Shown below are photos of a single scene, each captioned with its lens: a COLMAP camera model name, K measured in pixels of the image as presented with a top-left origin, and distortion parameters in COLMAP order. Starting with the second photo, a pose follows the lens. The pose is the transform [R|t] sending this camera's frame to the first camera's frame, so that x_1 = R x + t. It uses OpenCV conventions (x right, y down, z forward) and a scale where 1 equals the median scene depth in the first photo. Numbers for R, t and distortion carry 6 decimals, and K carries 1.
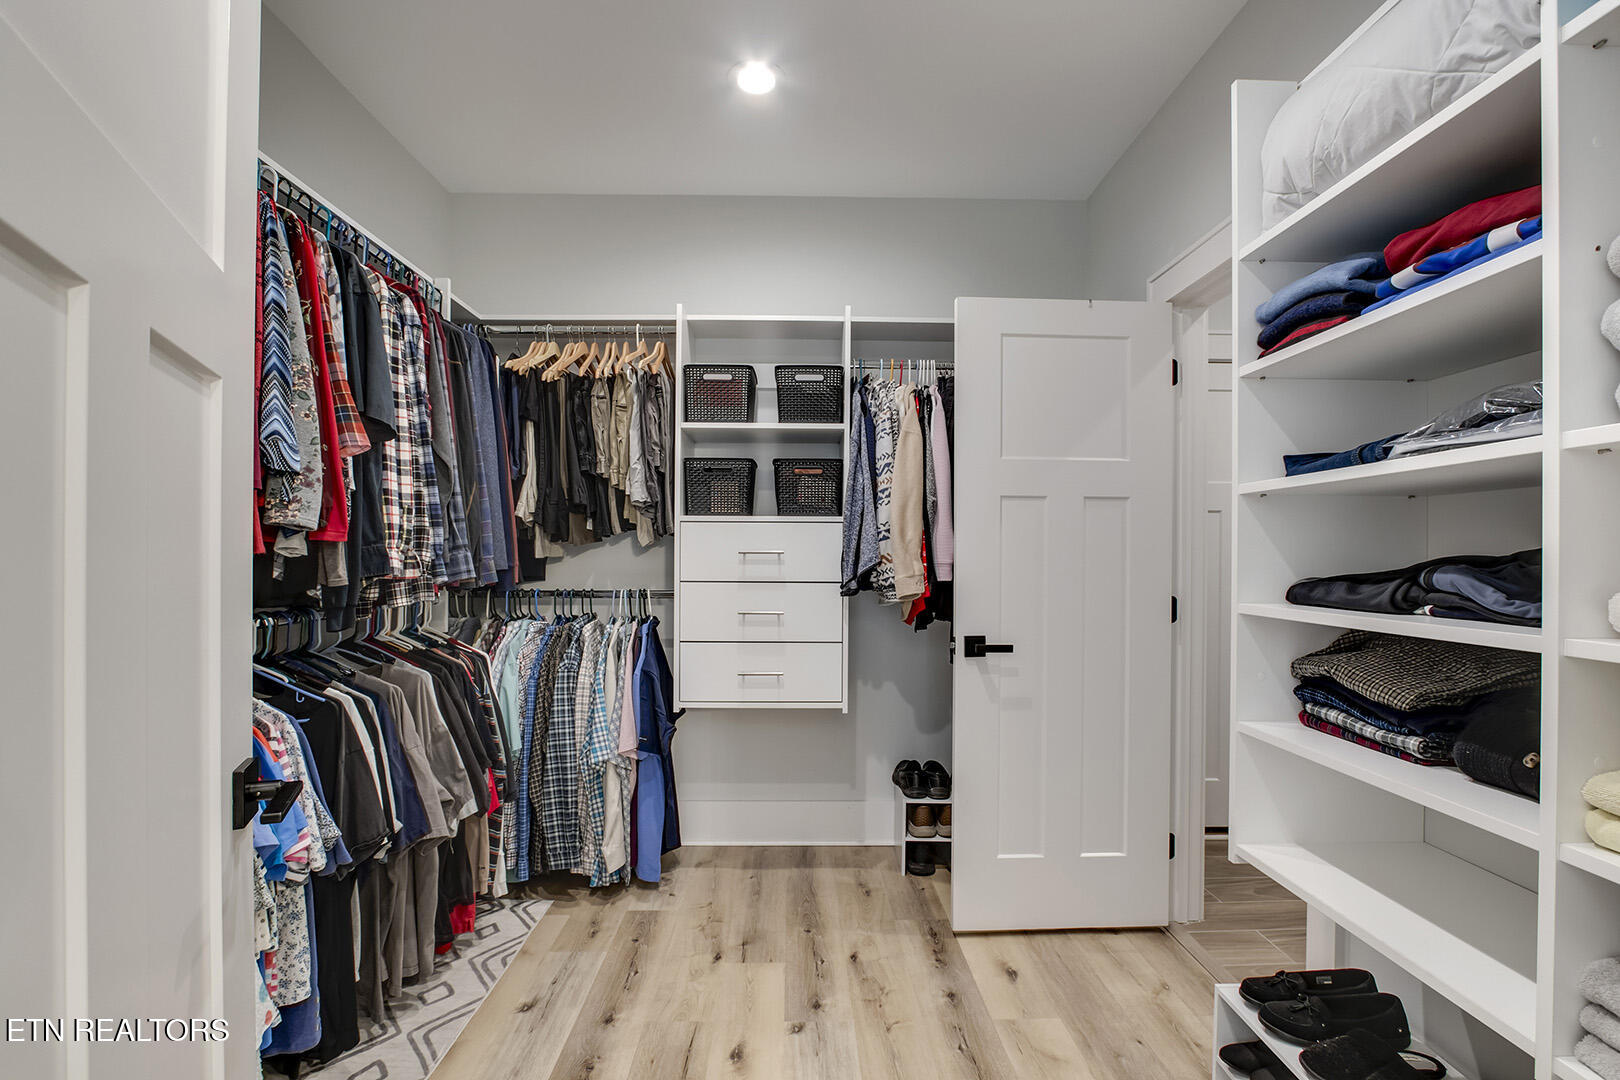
lens RADIAL K [[764.6, 0, 806.1], [0, 764.6, 553.1], [0, 0, 1]] dist [-0.024784, 0.006062]
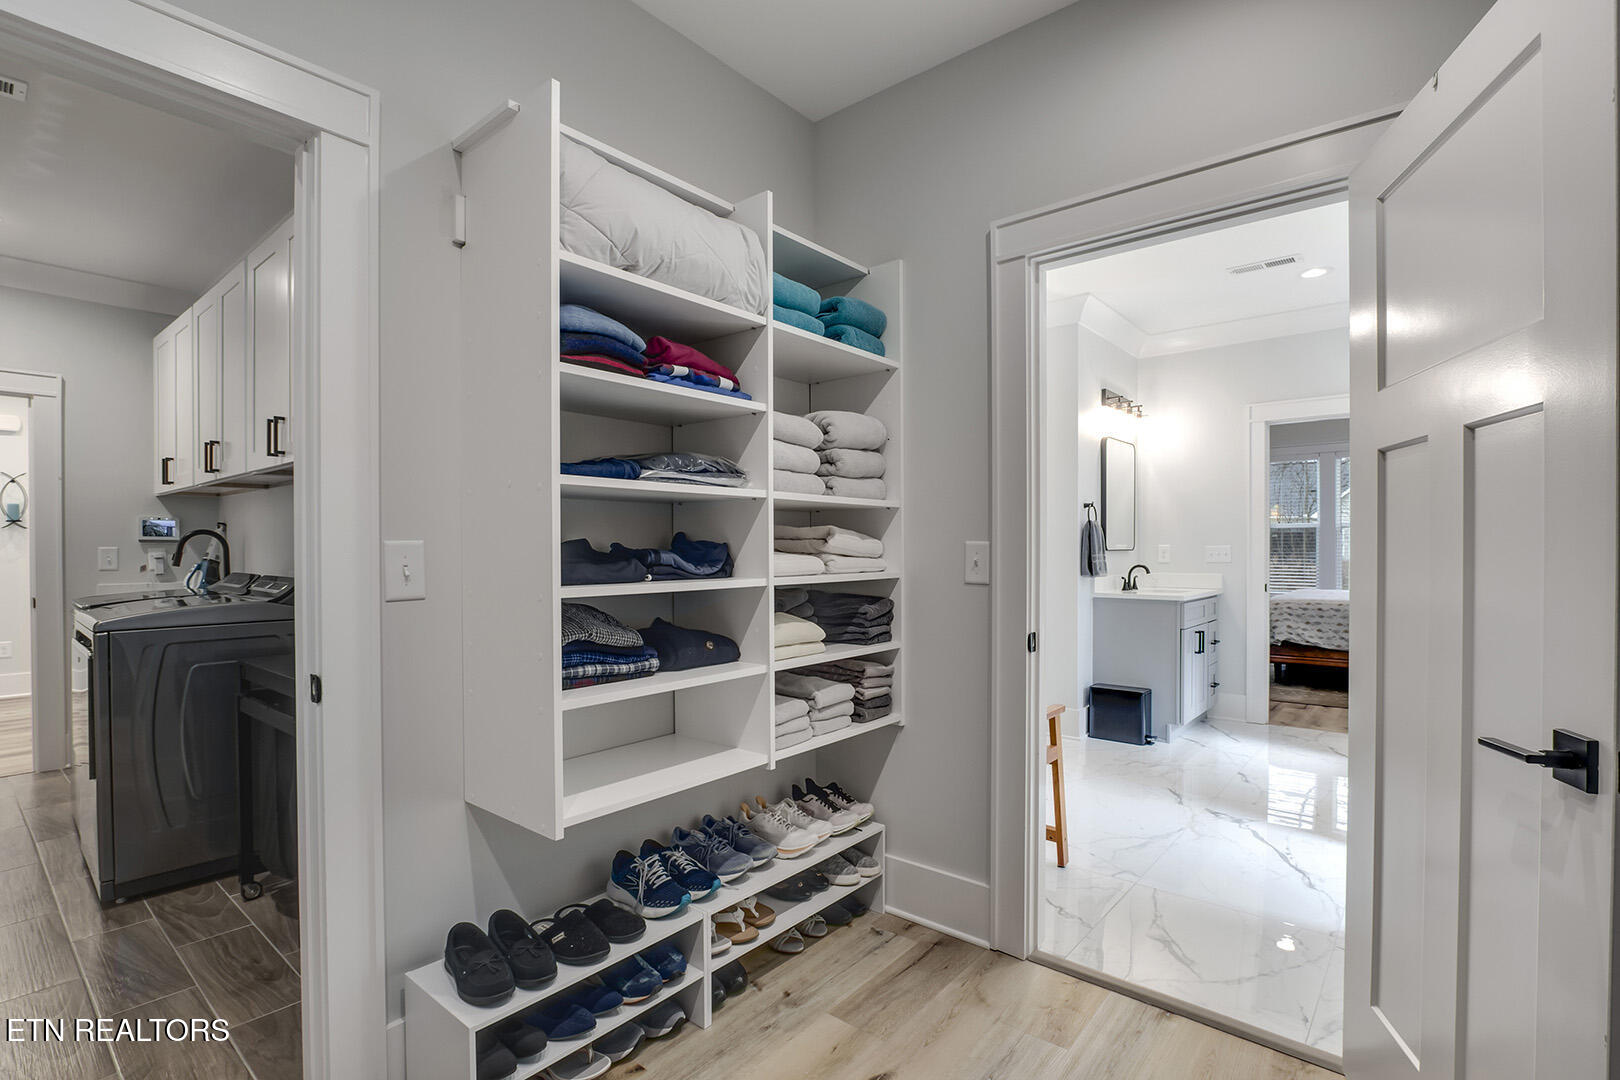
lens RADIAL K [[764.6, 0, 806.1], [0, 764.6, 553.1], [0, 0, 1]] dist [-0.024784, 0.006062]
pose [[-0.753430, -0.009006, 0.657466, -0.420607], [-0.005189, 0.999956, 0.007752, 0.008156], [-0.657508, 0.002429, -0.753444, 1.760623]]
